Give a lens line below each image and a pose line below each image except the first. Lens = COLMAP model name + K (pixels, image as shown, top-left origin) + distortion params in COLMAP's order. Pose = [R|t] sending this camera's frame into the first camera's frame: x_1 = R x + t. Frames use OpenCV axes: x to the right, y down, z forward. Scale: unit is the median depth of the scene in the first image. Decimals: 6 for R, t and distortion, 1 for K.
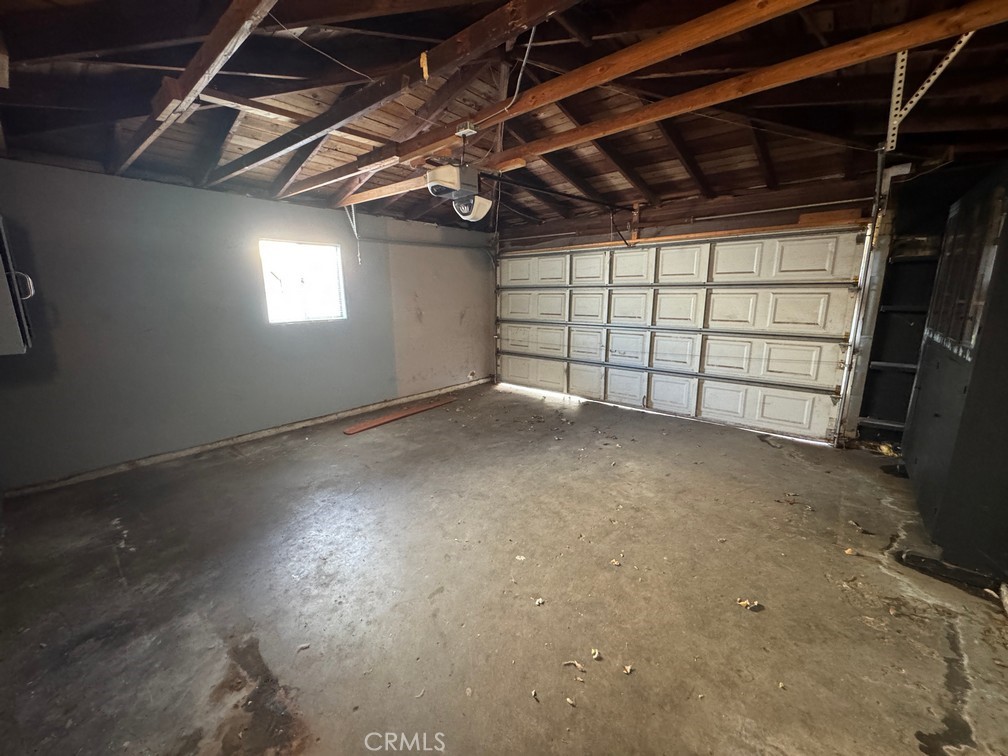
lens RADIAL K [[402.2, 0, 502.9], [0, 402.2, 378.4], [0, 0, 1]] dist [-0.000093, 0.000010]
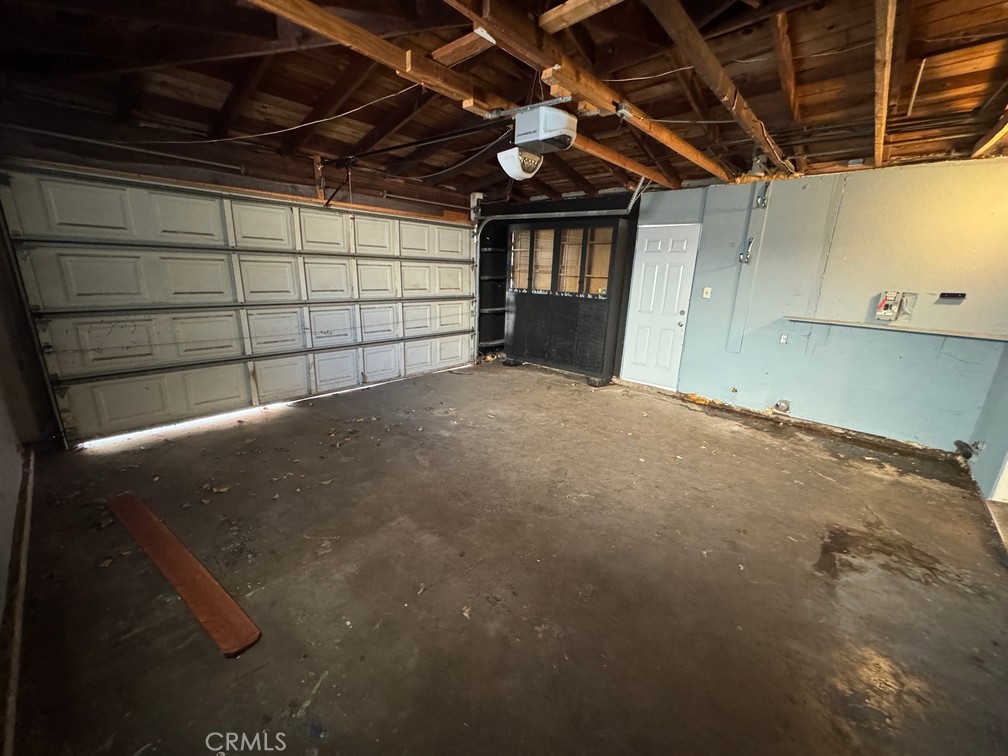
lens RADIAL K [[402.2, 0, 502.9], [0, 402.2, 378.4], [0, 0, 1]] dist [-0.000093, 0.000010]
pose [[0.024967, -0.256878, 0.966121, -0.678015], [0.176539, 0.952367, 0.248658, -0.144569], [-0.983977, 0.164350, 0.069127, 0.712850]]
